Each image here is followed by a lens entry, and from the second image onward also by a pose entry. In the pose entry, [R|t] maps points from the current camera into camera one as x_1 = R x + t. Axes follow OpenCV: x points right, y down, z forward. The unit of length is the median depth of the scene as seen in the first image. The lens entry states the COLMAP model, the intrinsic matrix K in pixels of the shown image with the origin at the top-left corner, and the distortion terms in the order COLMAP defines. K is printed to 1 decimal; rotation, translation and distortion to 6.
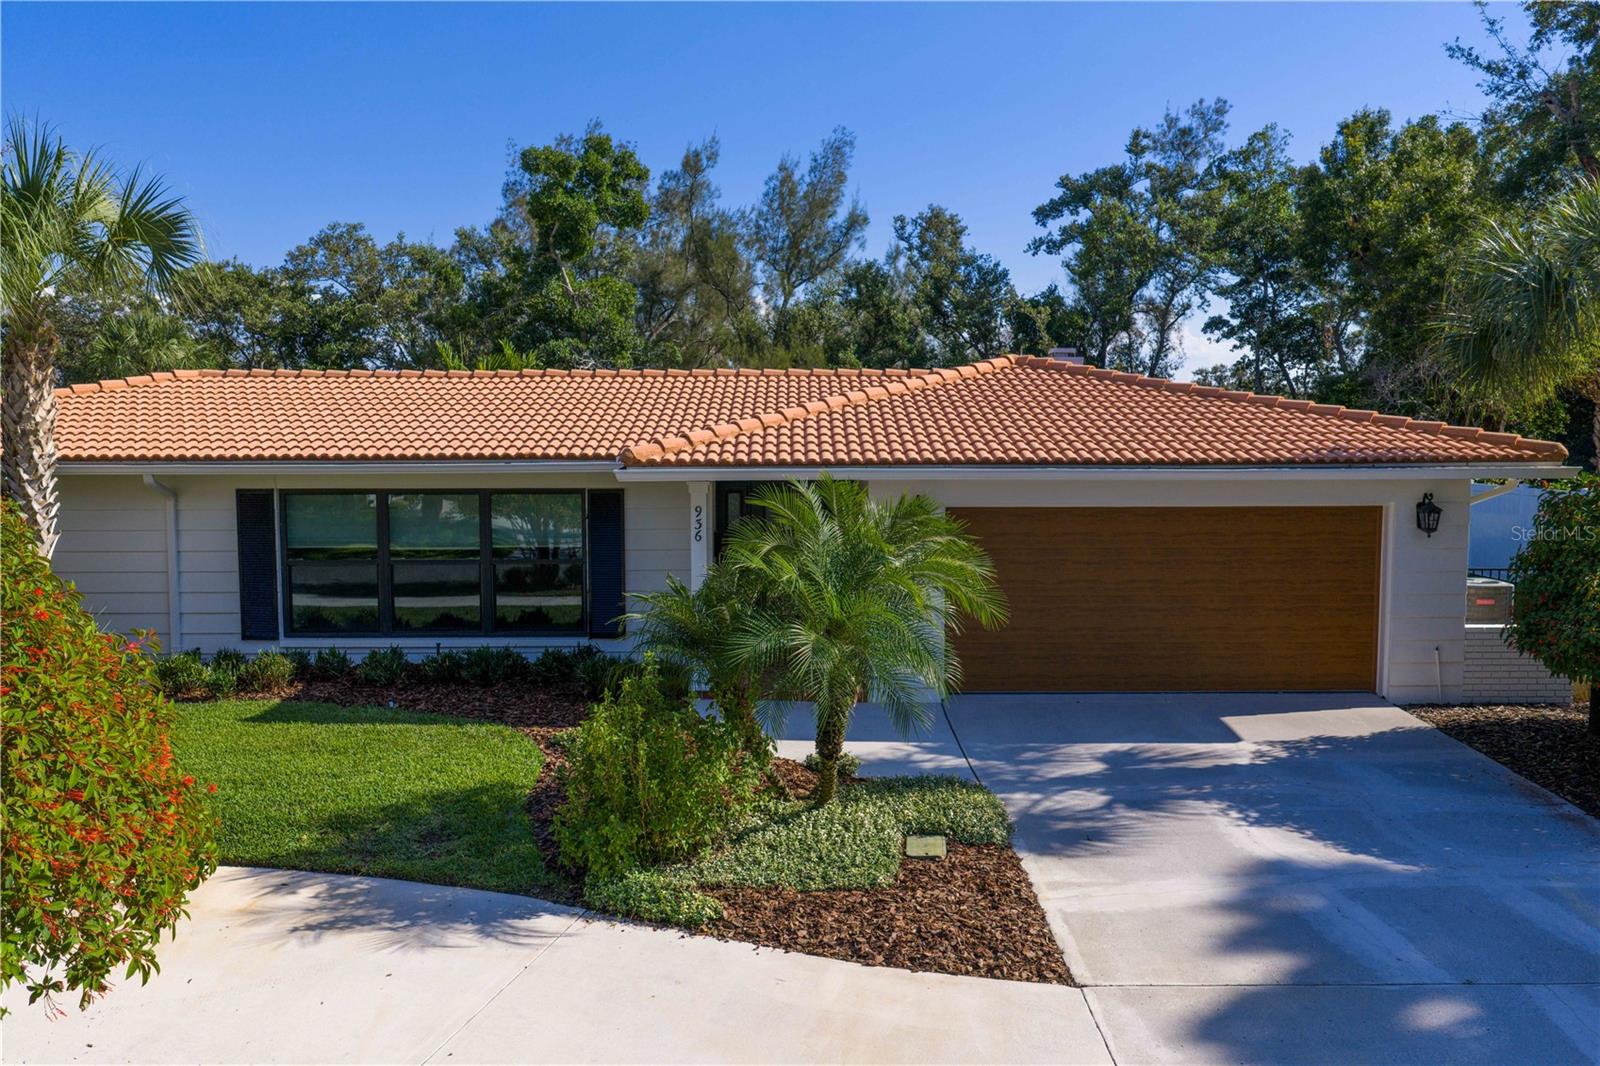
lens RADIAL K [[1319.8, 0, 797.6], [0, 1319.8, 529.8], [0, 0, 1]] dist [0.031683, -0.060690]
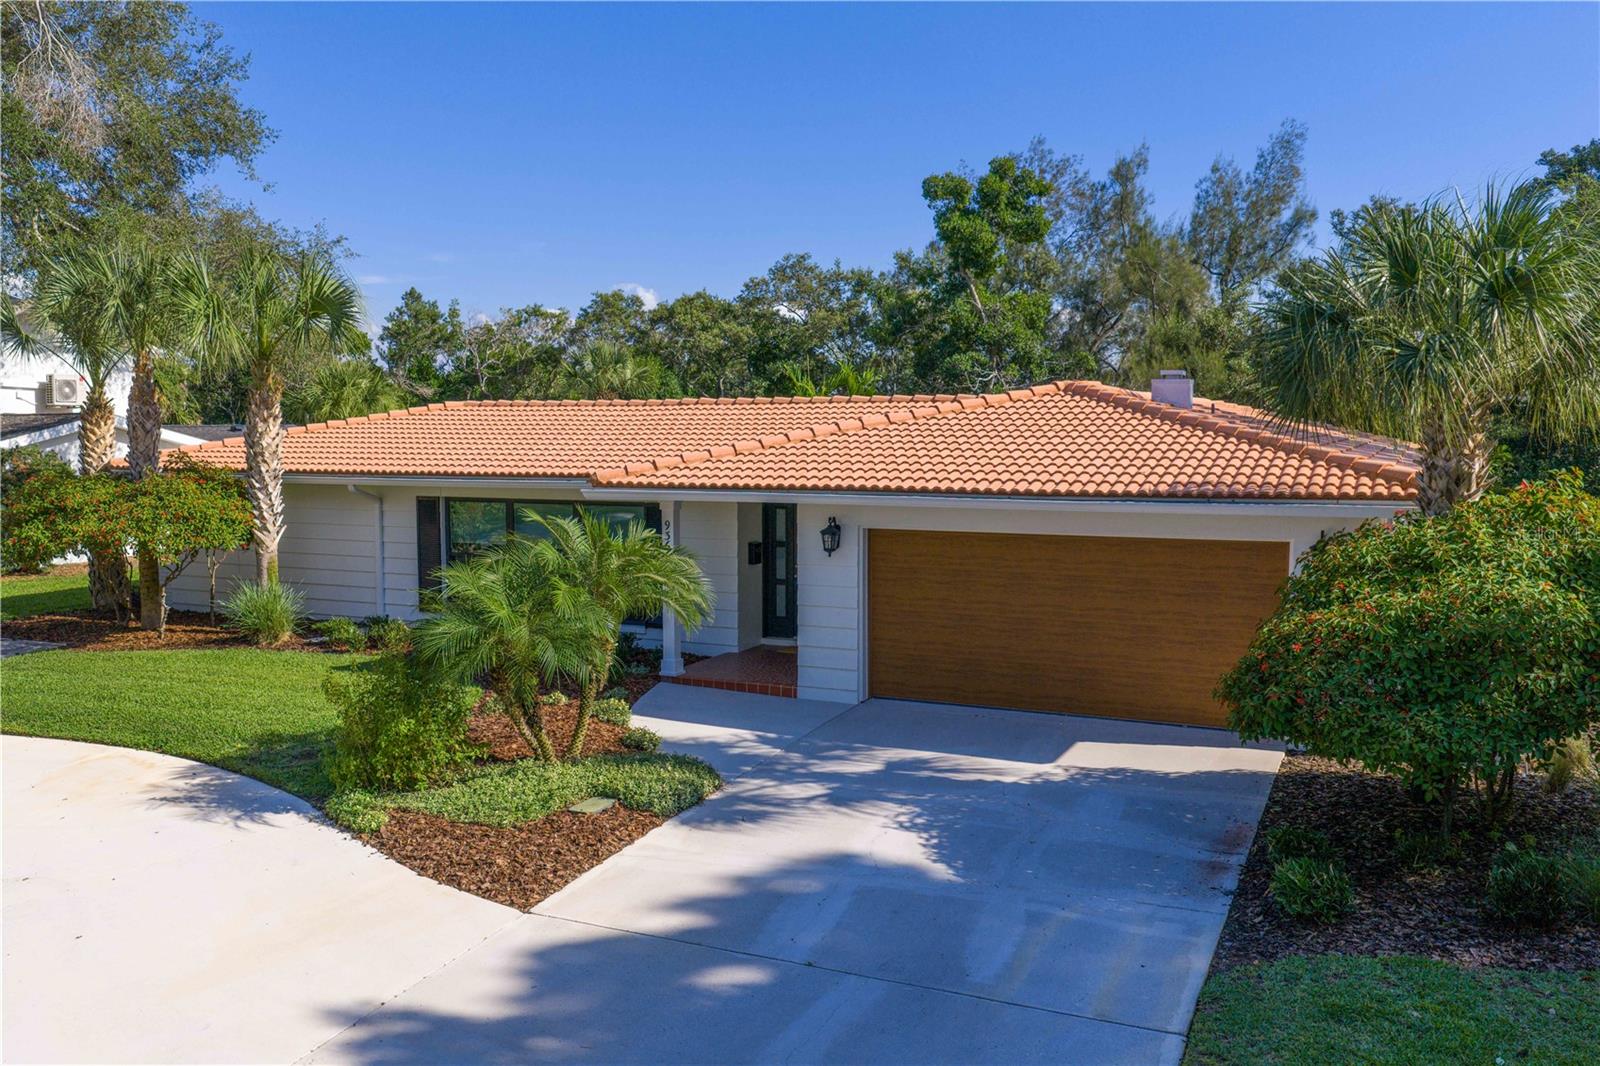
lens RADIAL K [[1319.8, 0, 803.7], [0, 1319.8, 531.9], [0, 0, 1]] dist [0.031683, -0.060690]
pose [[0.900839, 0.034272, -0.432798, 0.492988], [-0.033692, 0.999392, 0.009012, -0.020135], [0.432844, 0.006463, 0.901446, -0.016211]]
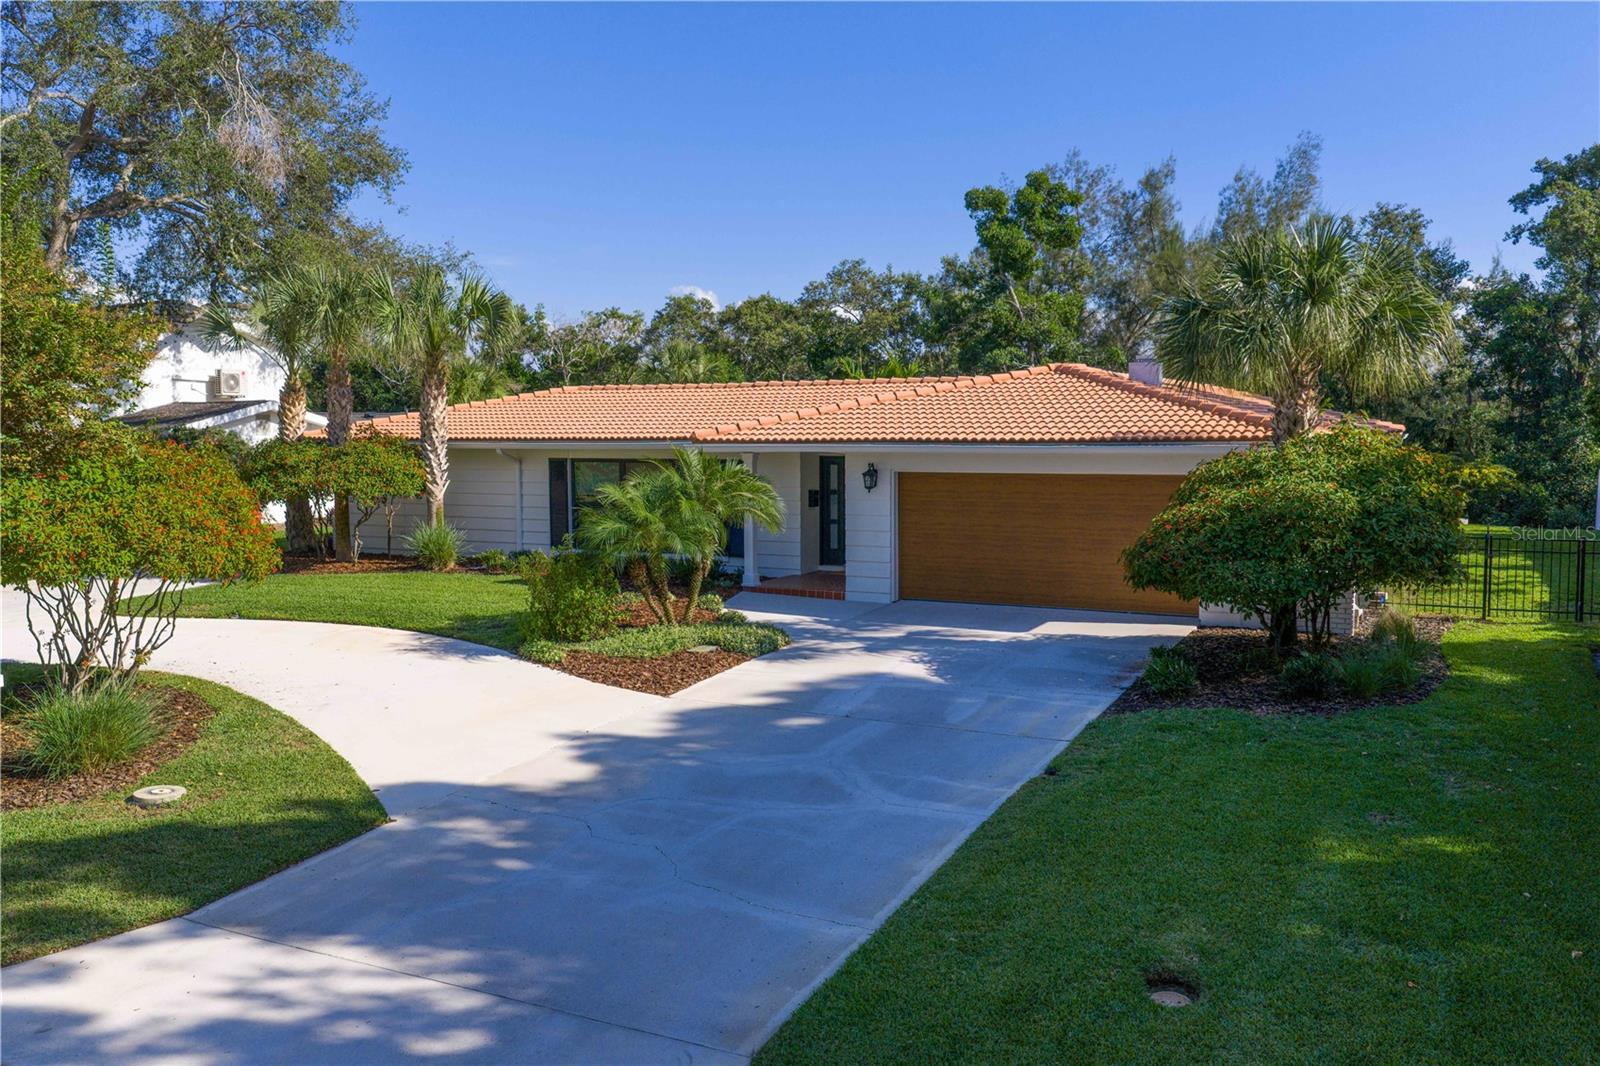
lens RADIAL K [[1319.8, 0, 803.2], [0, 1319.8, 533.2], [0, 0, 1]] dist [0.031683, -0.060690]
pose [[0.880373, 0.034576, -0.473020, 0.655885], [-0.033722, 0.999378, 0.010287, 0.036337], [0.473082, 0.006895, 0.880991, -0.320567]]
